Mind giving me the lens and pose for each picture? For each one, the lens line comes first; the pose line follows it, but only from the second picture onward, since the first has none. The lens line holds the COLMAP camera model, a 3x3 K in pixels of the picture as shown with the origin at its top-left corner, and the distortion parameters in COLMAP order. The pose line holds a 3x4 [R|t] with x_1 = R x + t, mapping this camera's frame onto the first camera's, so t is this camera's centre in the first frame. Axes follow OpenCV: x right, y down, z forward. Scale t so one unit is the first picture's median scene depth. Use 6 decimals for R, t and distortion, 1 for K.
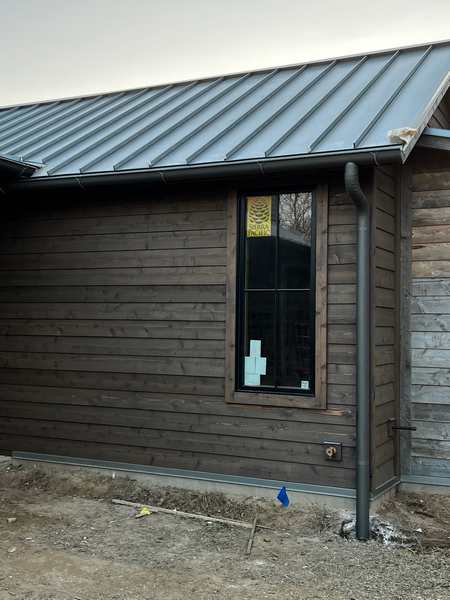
lens RADIAL K [[735.8, 0, 222.8], [0, 735.8, 302.3], [0, 0, 1]] dist [0.059884, 0.000000]
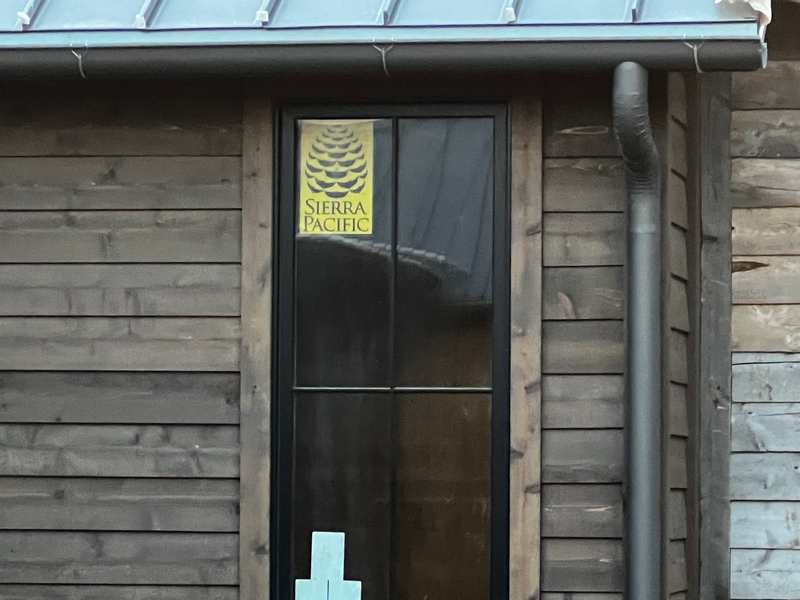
lens RADIAL K [[4199.5, 0, 400.0], [0, 4199.5, 300.6], [0, 0, 1]] dist [-0.538093, 0.000000]
pose [[0.953065, 0.004137, 0.302739, -0.520139], [-0.000366, 0.999922, -0.012512, -0.033153], [-0.302767, 0.011814, 0.952991, -0.896919]]
